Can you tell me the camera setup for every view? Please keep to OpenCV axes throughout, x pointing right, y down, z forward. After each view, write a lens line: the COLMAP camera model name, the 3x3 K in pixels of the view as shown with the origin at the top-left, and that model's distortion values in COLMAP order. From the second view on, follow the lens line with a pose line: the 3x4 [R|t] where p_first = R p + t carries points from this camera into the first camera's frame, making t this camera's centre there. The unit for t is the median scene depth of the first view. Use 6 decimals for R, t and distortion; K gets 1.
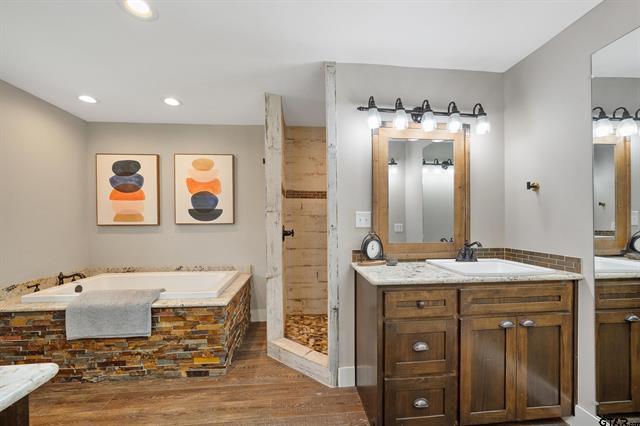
lens RADIAL K [[252.7, 0, 322.9], [0, 252.7, 222.9], [0, 0, 1]] dist [-0.002312, 0.000405]
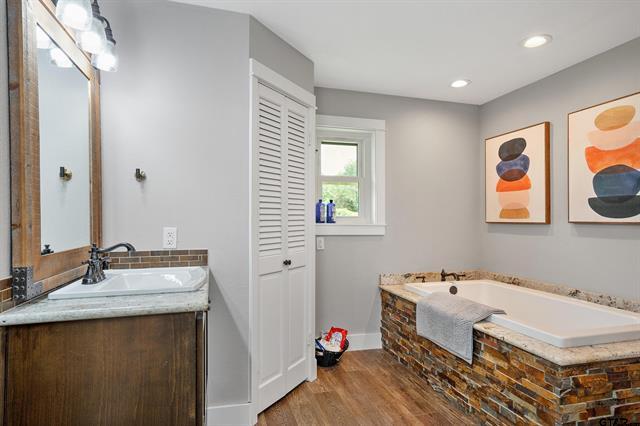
lens RADIAL K [[367.2, 0, 321.2], [0, 367.2, 217.7], [0, 0, 1]] dist [0.005101, -0.000246]
pose [[0.182496, 0.001316, -0.983206, 0.283289], [-0.015329, 0.999881, -0.001506, 0.004180], [0.983087, 0.015346, 0.182494, 0.268493]]
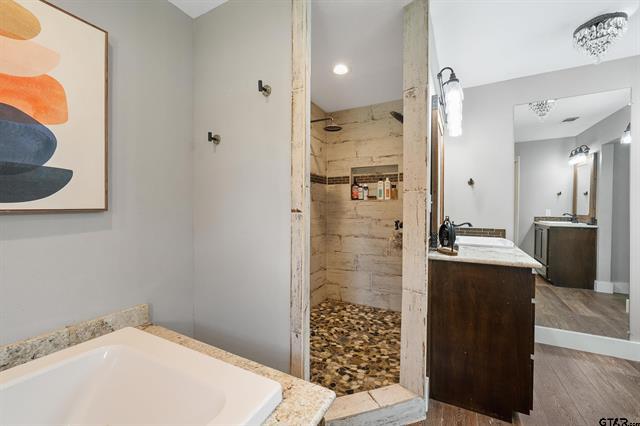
lens RADIAL K [[266.7, 0, 319.2], [0, 266.7, 213.3], [0, 0, 1]] dist [-0.002017, -0.000158]
pose [[0.554513, -0.010661, 0.832107, -0.677783], [0.008487, 0.999938, 0.007155, 0.009771], [-0.832132, 0.003094, 0.554570, 0.661009]]
